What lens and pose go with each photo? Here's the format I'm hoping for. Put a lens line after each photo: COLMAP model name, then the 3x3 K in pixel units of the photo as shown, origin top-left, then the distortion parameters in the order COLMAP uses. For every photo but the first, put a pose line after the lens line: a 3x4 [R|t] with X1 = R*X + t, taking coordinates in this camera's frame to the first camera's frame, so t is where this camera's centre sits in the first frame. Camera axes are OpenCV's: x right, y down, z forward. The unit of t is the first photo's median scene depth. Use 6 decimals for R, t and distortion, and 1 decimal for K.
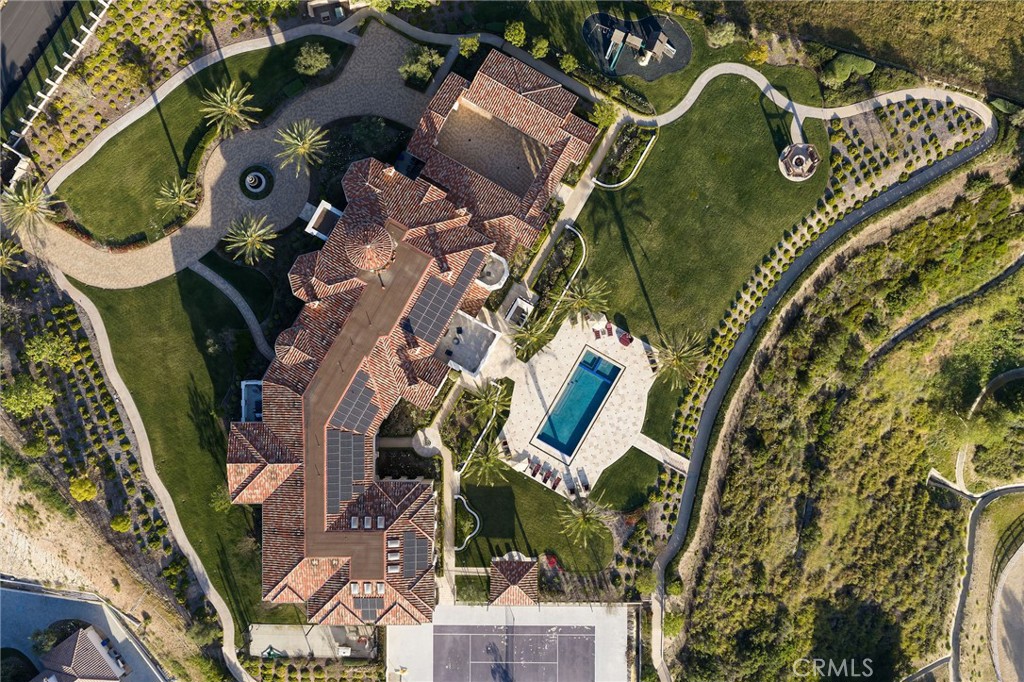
lens RADIAL K [[830.6, 0, 512.9], [0, 830.6, 342.7], [0, 0, 1]] dist [0.008550, 0.004212]
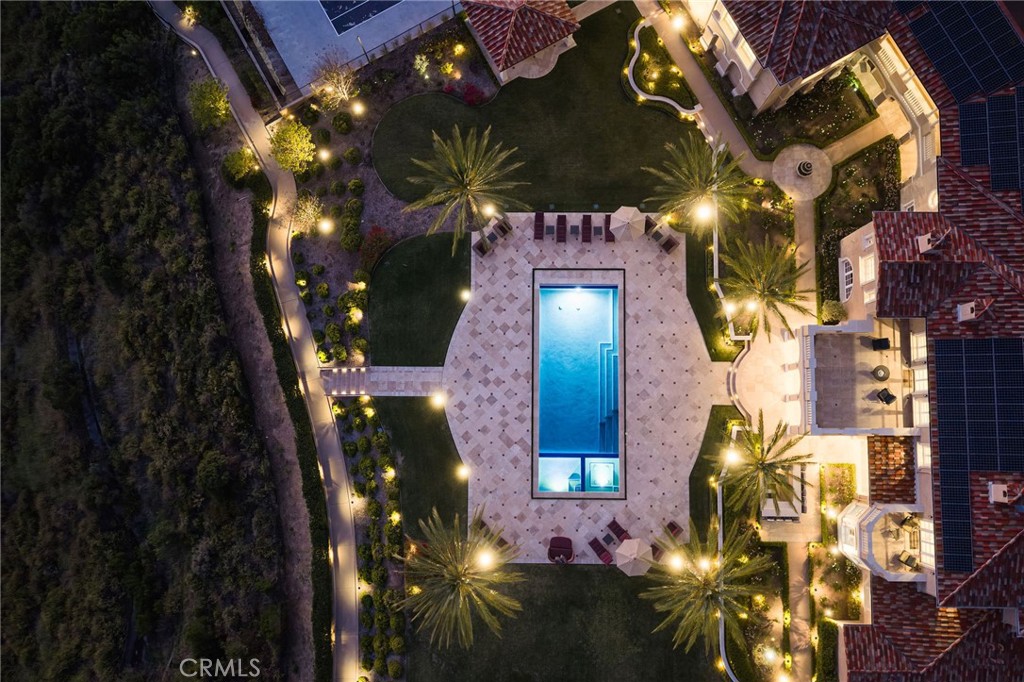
lens RADIAL K [[830.6, 0, 513.1], [0, 830.6, 343.0], [0, 0, 1]] dist [0.008550, 0.004212]
pose [[-0.871079, 0.490692, -0.021024, 0.106009], [-0.490411, -0.866649, 0.091743, 0.066659], [0.026797, 0.090226, 0.995561, 0.481136]]
